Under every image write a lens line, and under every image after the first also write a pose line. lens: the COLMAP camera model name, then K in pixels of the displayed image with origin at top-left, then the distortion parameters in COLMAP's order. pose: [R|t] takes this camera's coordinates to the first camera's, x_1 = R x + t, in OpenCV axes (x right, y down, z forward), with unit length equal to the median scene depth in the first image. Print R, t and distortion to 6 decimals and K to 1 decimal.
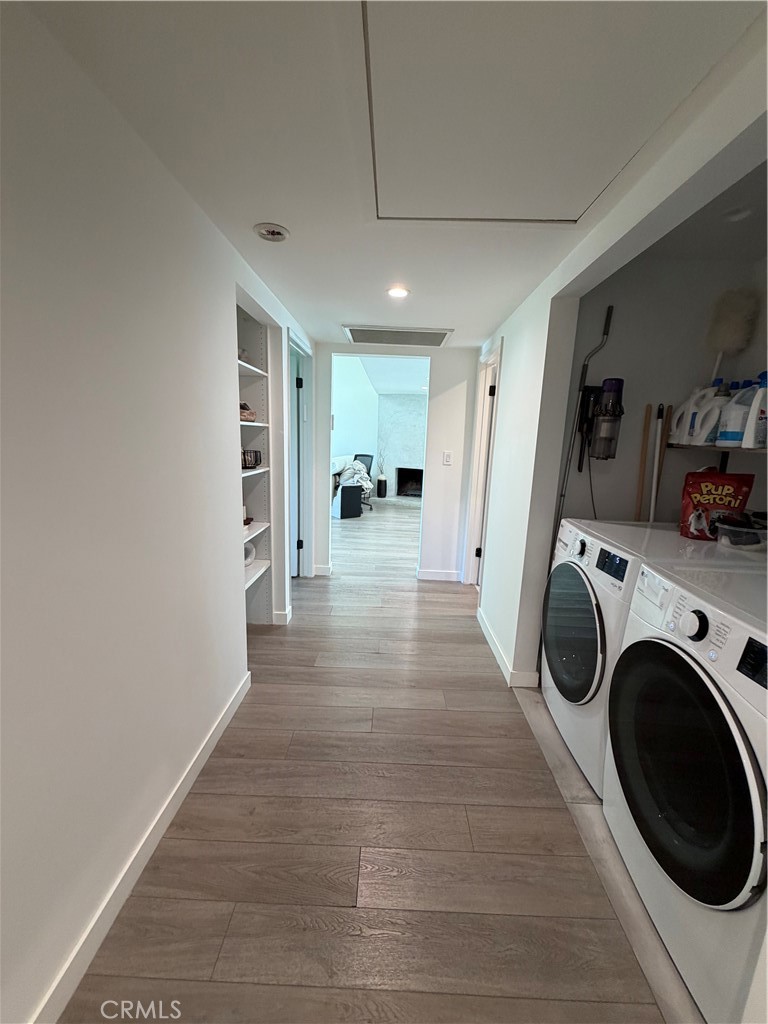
lens RADIAL K [[409.6, 0, 383.0], [0, 409.6, 511.0], [0, 0, 1]] dist [0.003700, 0.000097]
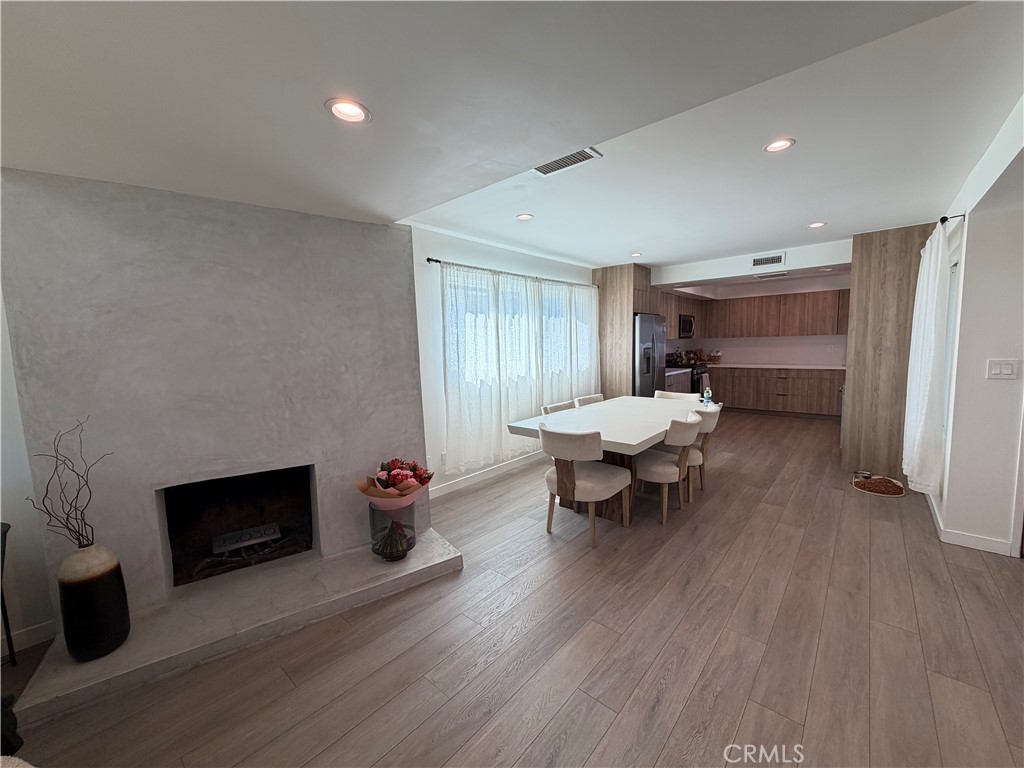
lens RADIAL K [[409.6, 0, 512.5], [0, 409.6, 387.8], [0, 0, 1]] dist [0.003700, 0.000097]
pose [[0.637896, -0.132004, 0.758725, -0.050231], [0.183488, 0.982880, 0.016736, -0.567526], [-0.747945, 0.128541, 0.651196, 2.933073]]
